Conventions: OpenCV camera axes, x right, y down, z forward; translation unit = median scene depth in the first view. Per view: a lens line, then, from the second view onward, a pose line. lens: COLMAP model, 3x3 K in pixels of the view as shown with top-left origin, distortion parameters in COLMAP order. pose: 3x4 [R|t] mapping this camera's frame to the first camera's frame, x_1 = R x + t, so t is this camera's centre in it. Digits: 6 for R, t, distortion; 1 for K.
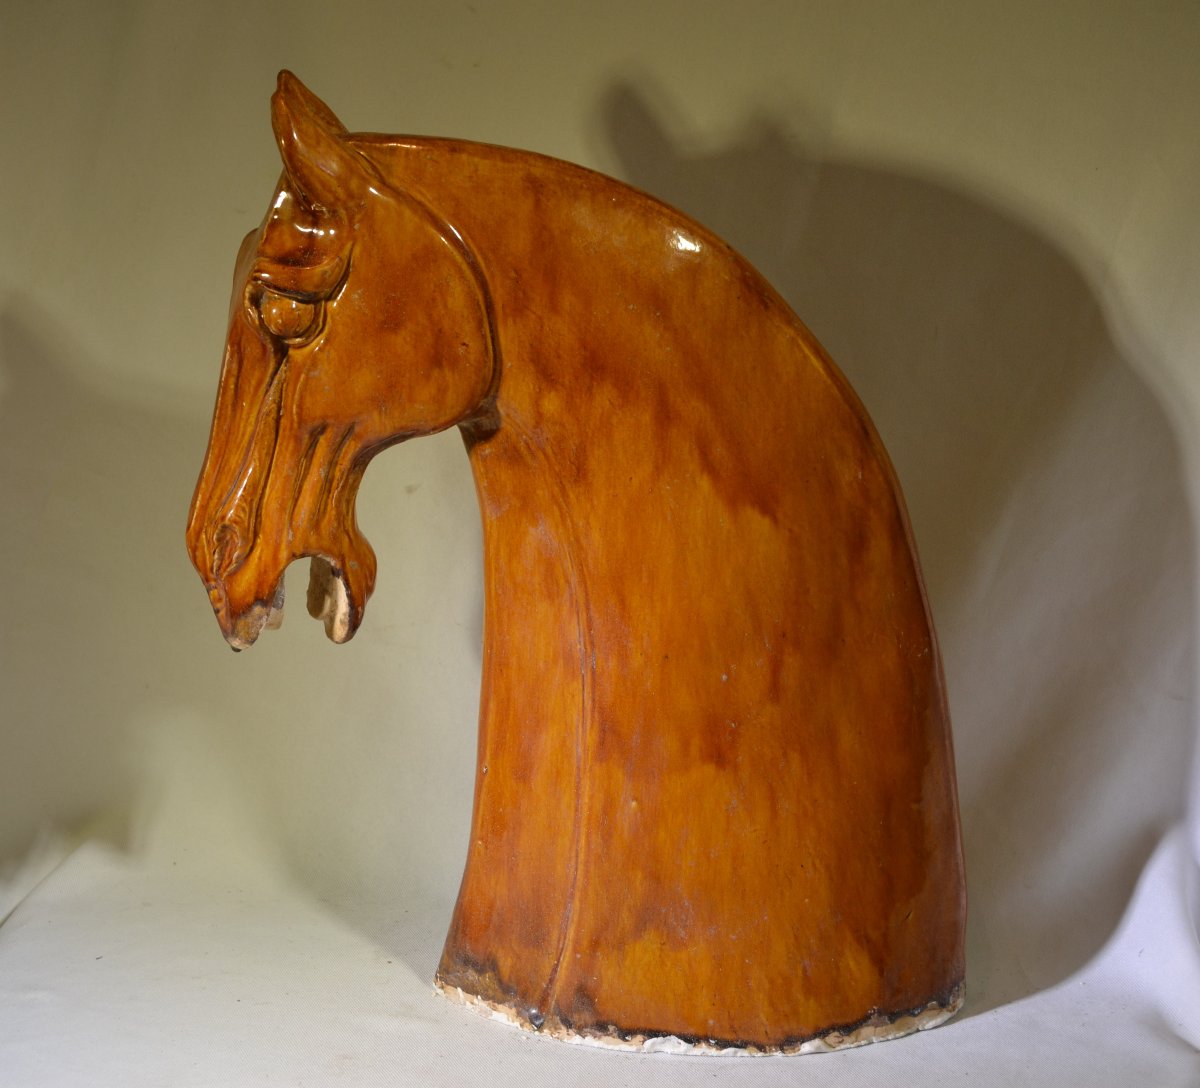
lens RADIAL K [[1893.8, 0, 600.3], [0, 1893.8, 540.9], [0, 0, 1]] dist [-0.041355, 0.000000]
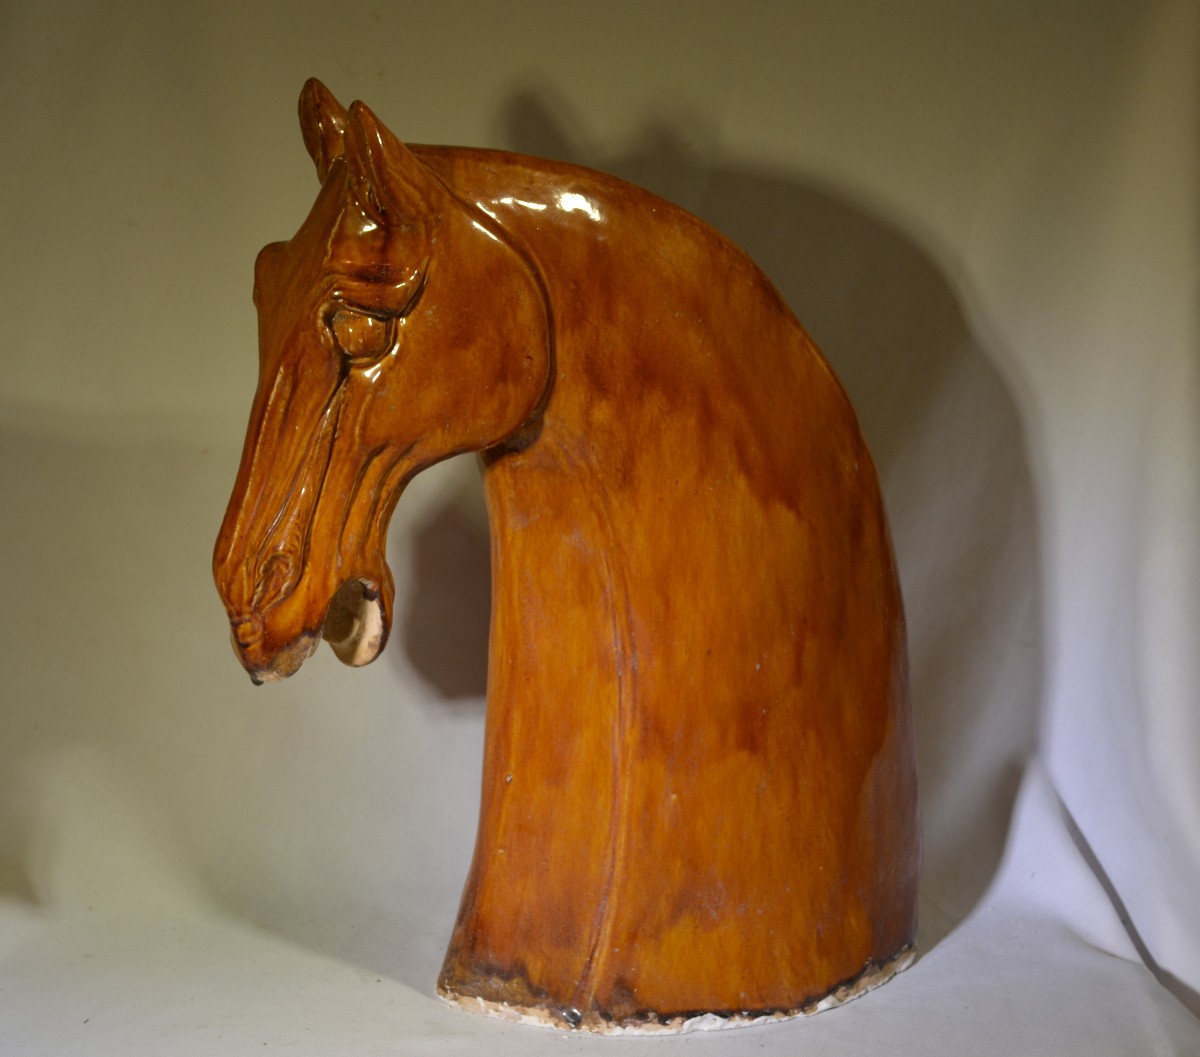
lens RADIAL K [[1748.8, 0, 599.9], [0, 1748.8, 531.8], [0, 0, 1]] dist [-0.047214, 0.000000]
pose [[0.949815, -0.067092, 0.305533, -0.304387], [0.063394, 0.997746, 0.022020, -0.028628], [-0.306322, -0.001546, 0.951927, 0.108490]]
